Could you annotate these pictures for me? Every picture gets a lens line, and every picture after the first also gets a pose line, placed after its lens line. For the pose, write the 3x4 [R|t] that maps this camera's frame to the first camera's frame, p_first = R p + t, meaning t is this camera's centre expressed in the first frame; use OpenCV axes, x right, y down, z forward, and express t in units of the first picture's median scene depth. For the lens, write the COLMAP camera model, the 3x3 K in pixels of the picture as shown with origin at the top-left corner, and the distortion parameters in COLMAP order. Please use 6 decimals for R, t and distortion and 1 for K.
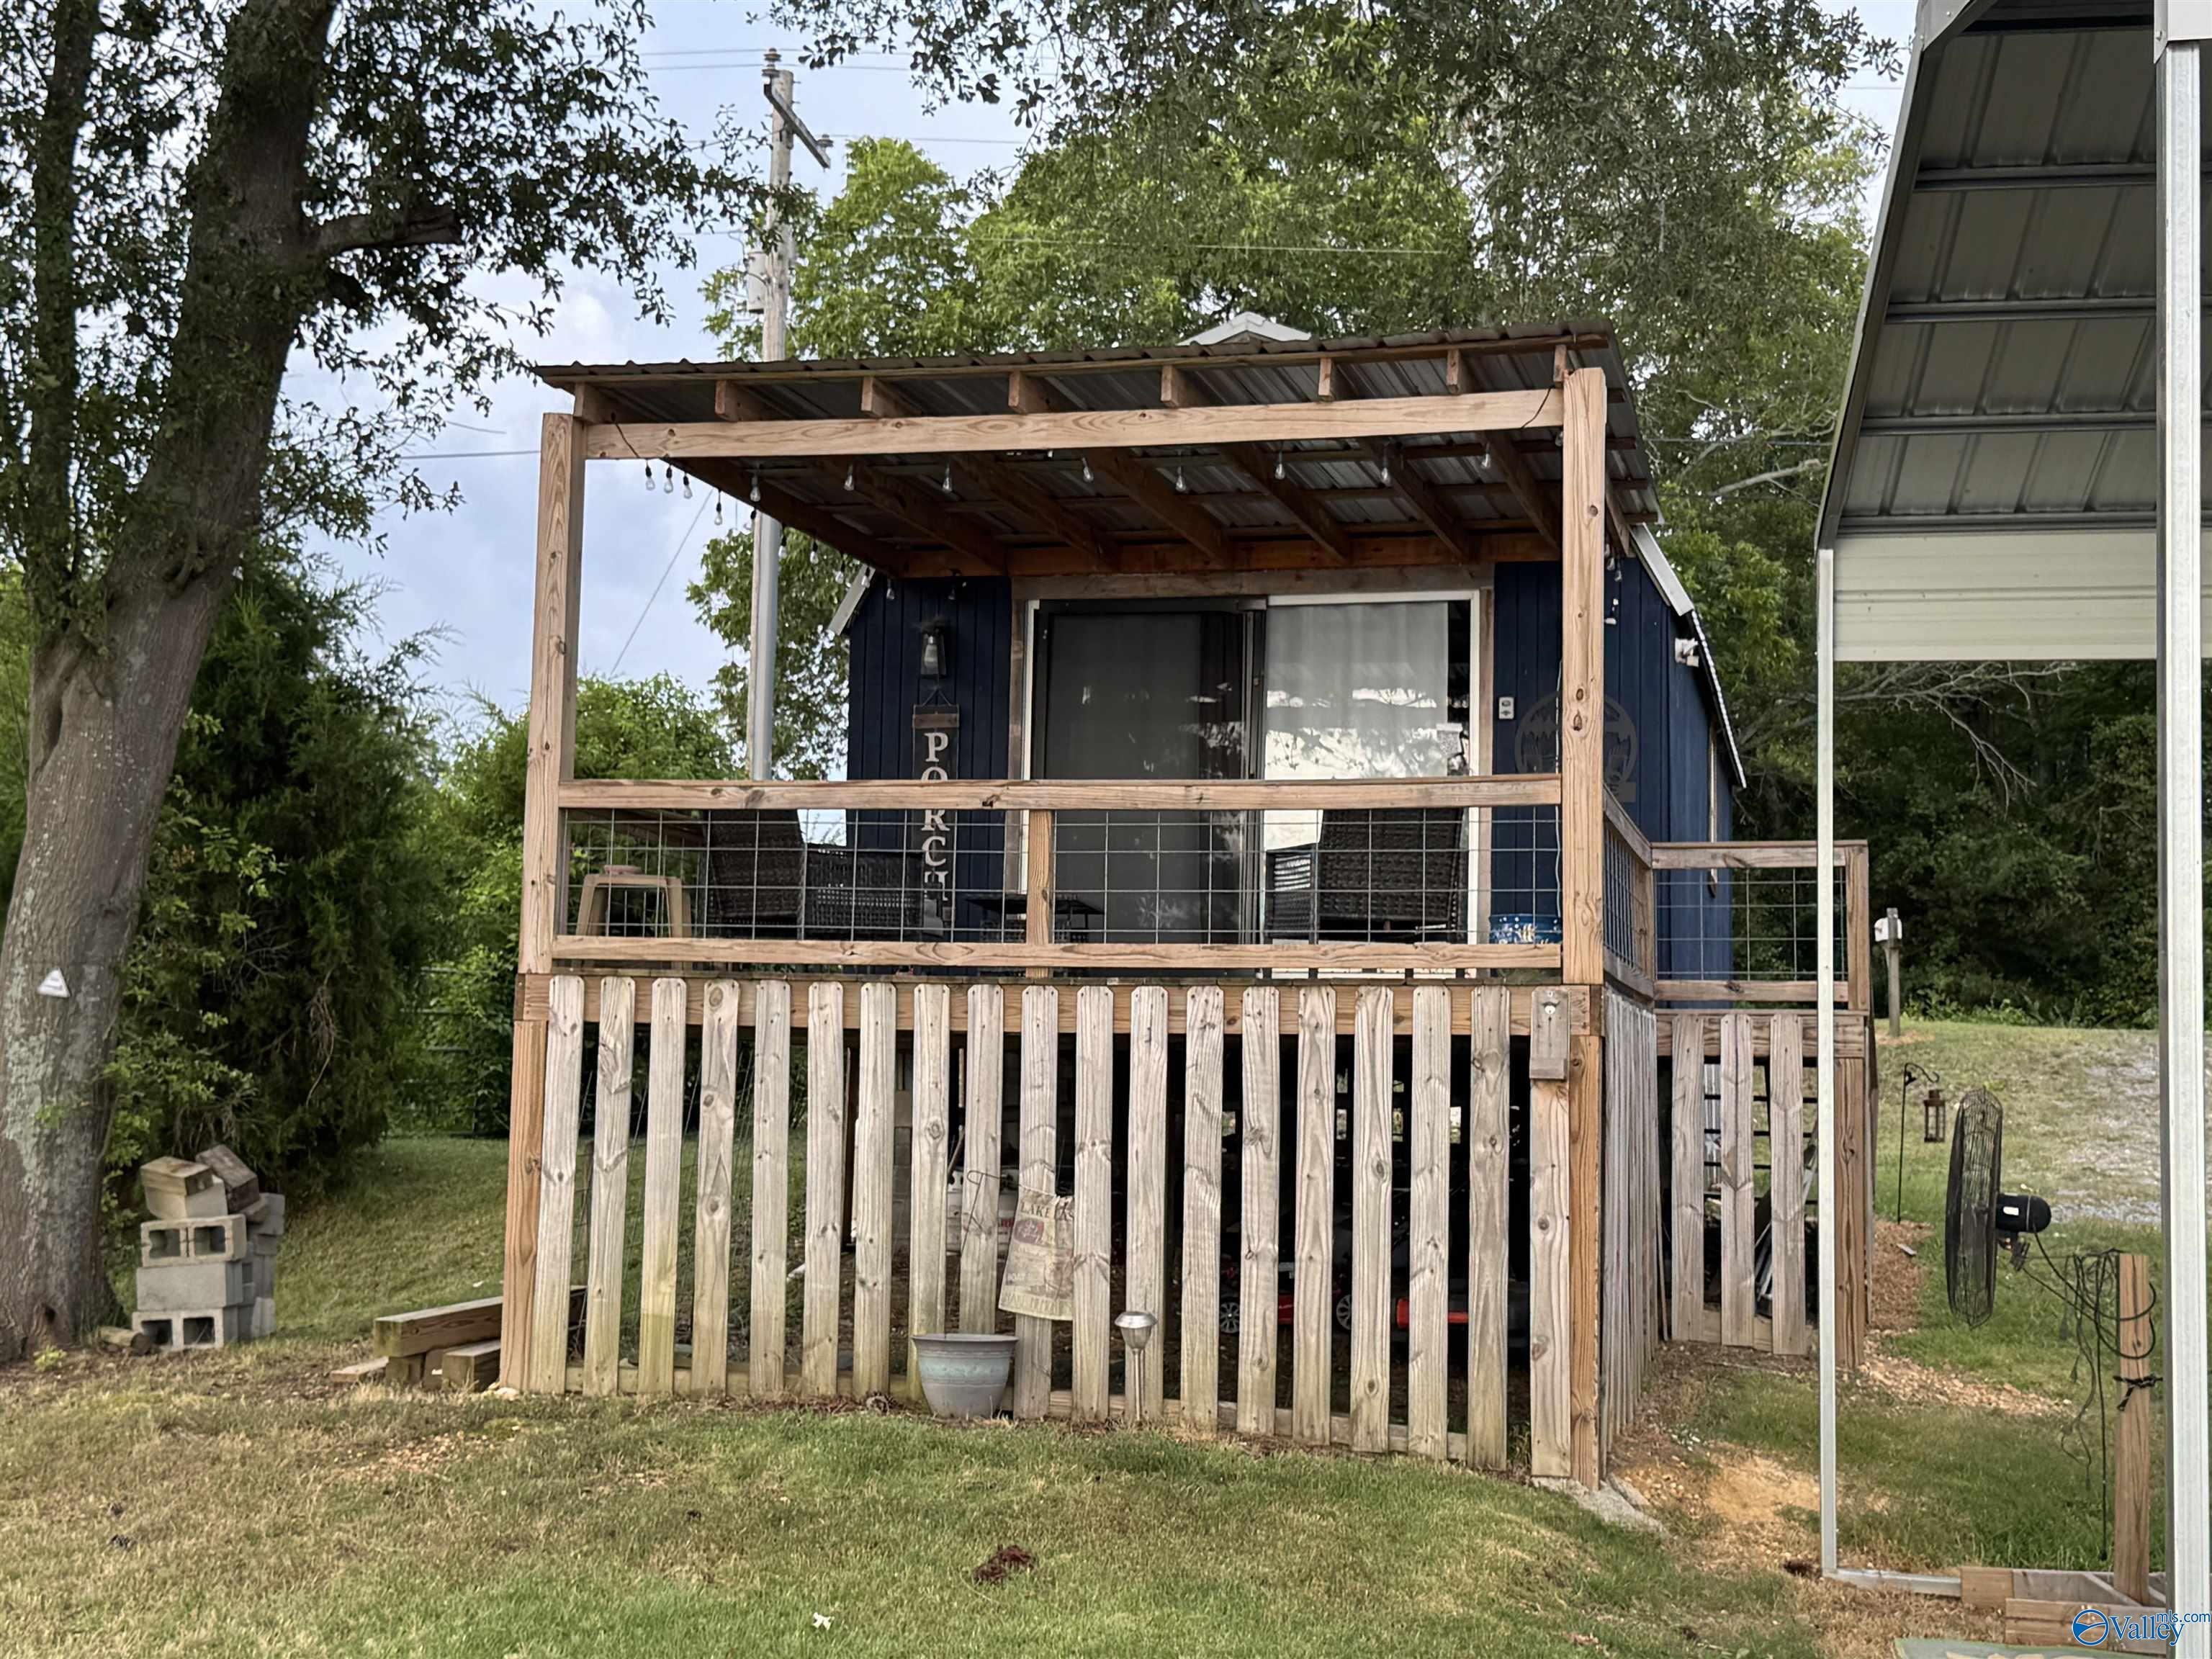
lens RADIAL K [[3031.0, 0, 1109.4], [0, 3031.0, 835.0], [0, 0, 1]] dist [0.134505, -0.081271]
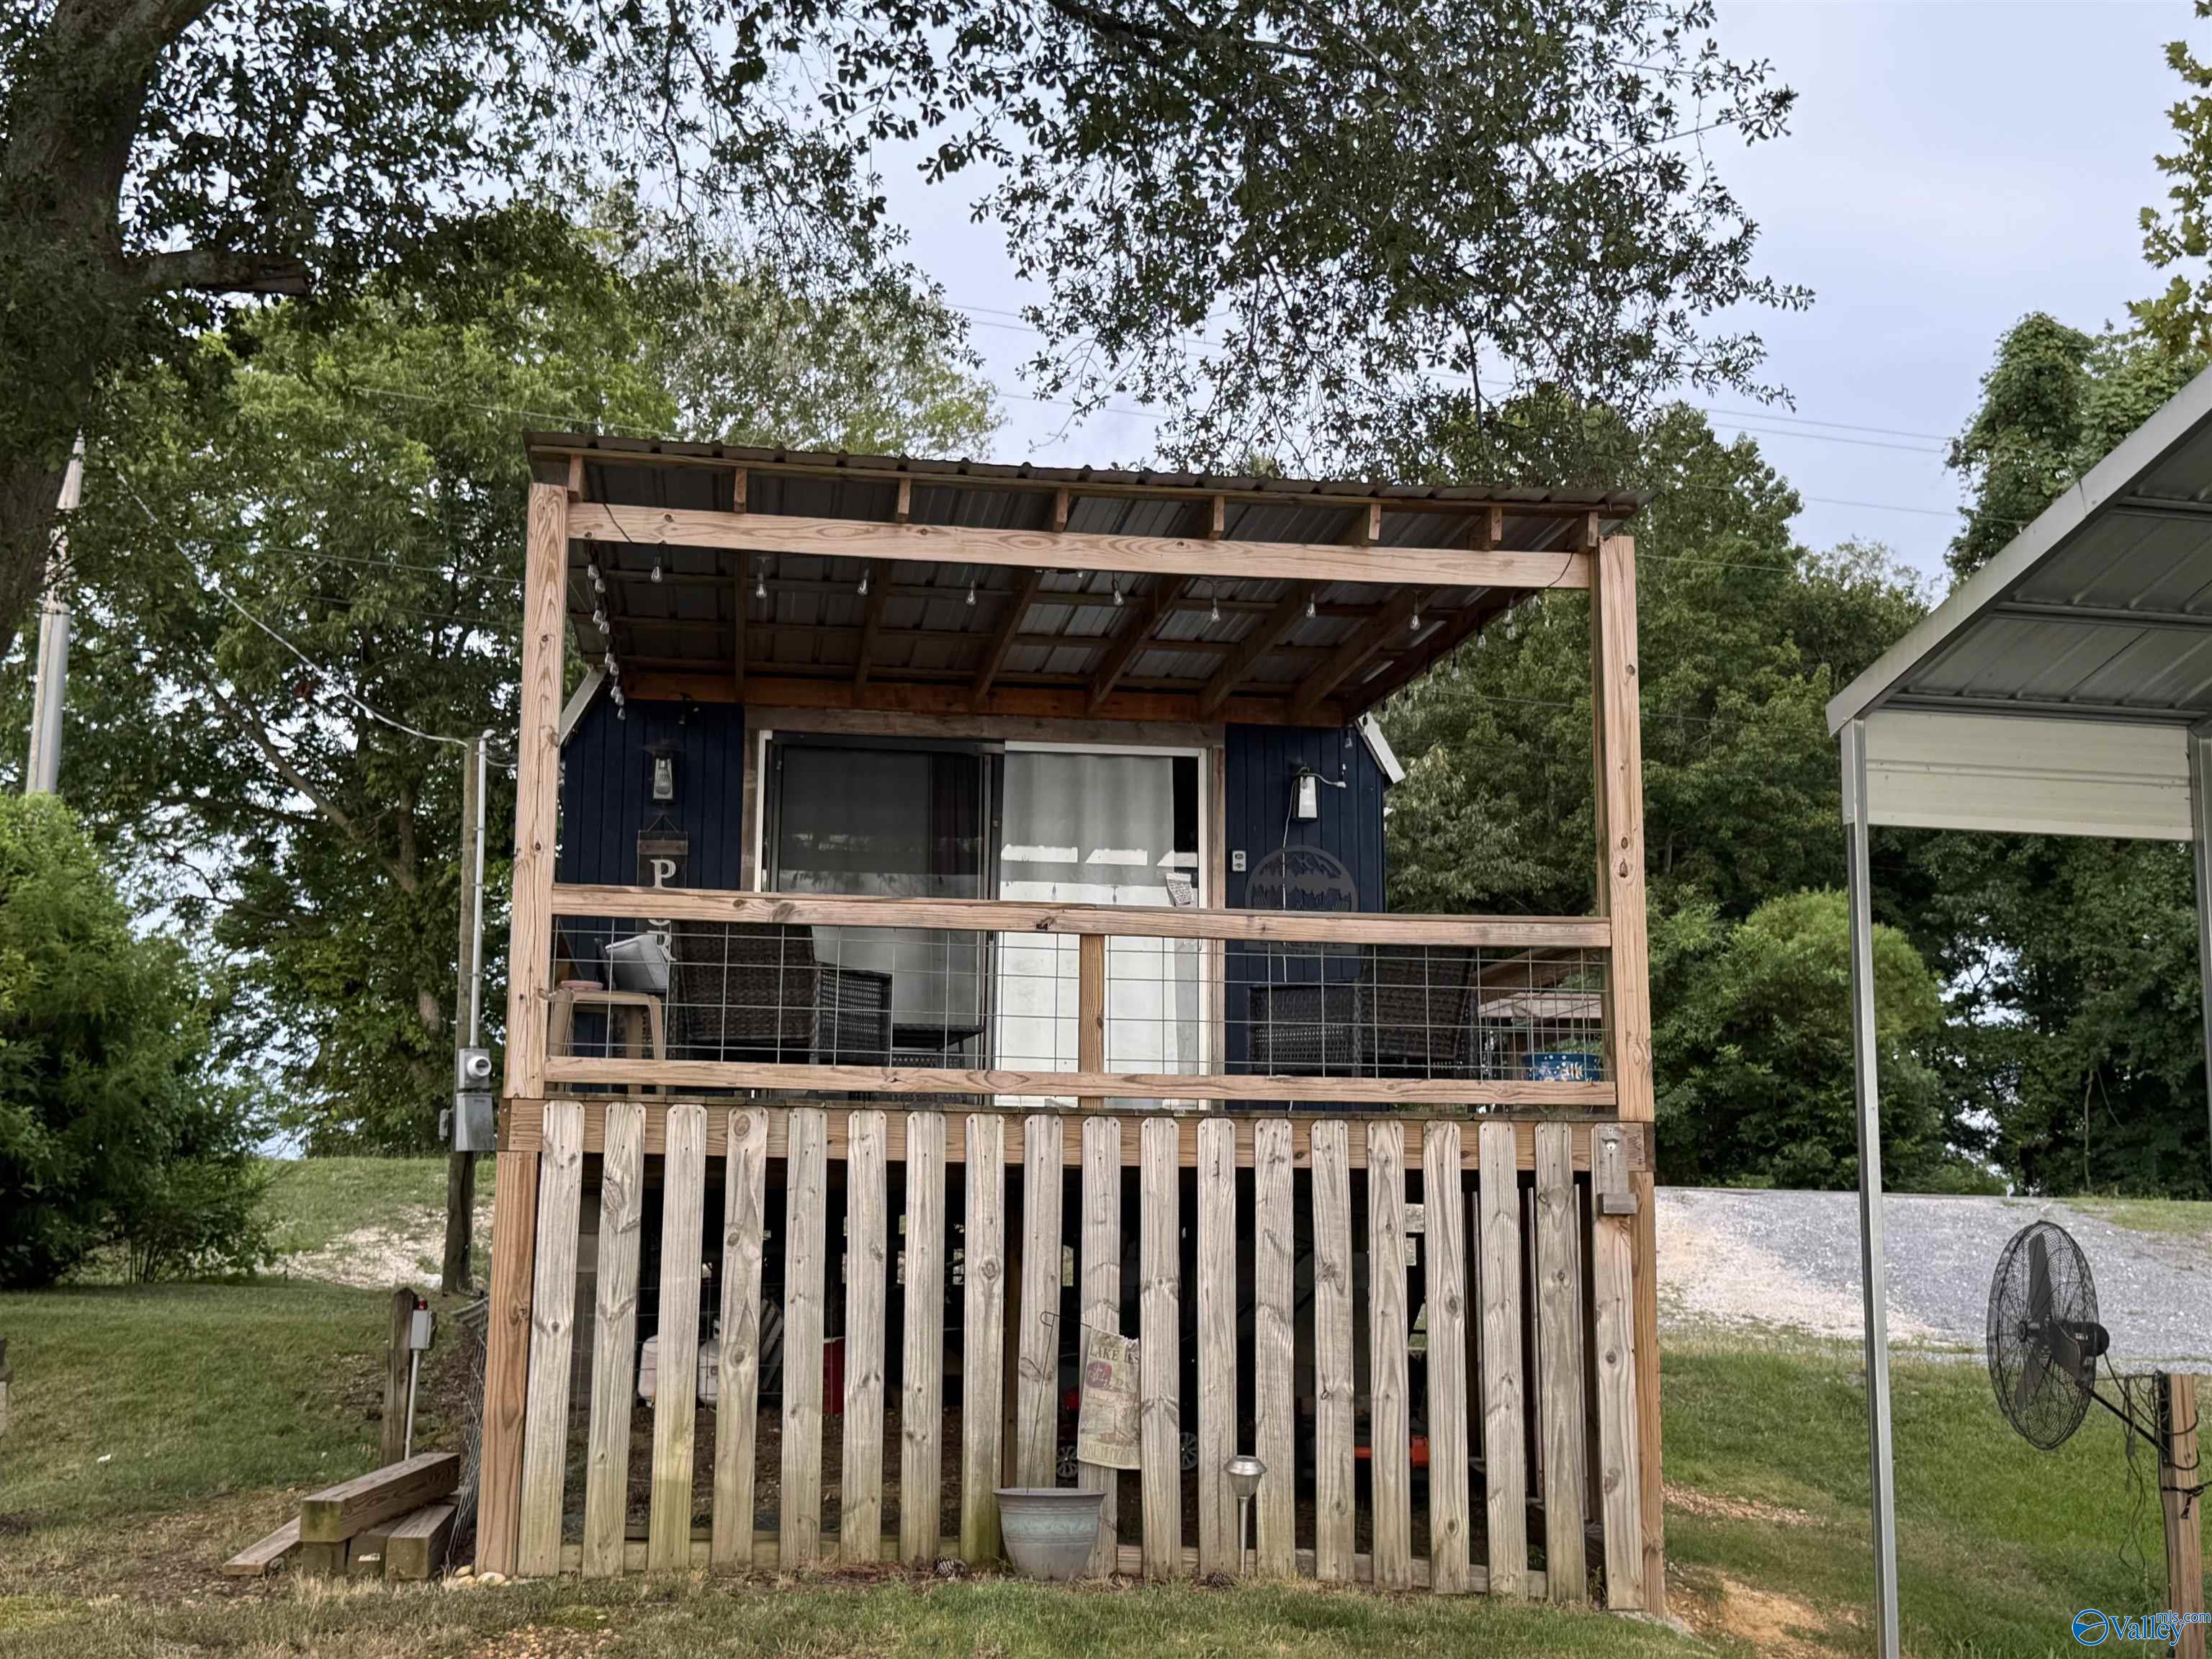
lens RADIAL K [[2721.8, 0, 1106.0], [0, 2721.8, 829.5], [0, 0, 1]] dist [0.190827, -0.456188]
pose [[0.924570, 0.051560, 0.377509, -0.354802], [-0.027131, 0.997196, -0.069747, 0.019086], [-0.380046, 0.054244, 0.923376, 0.192071]]
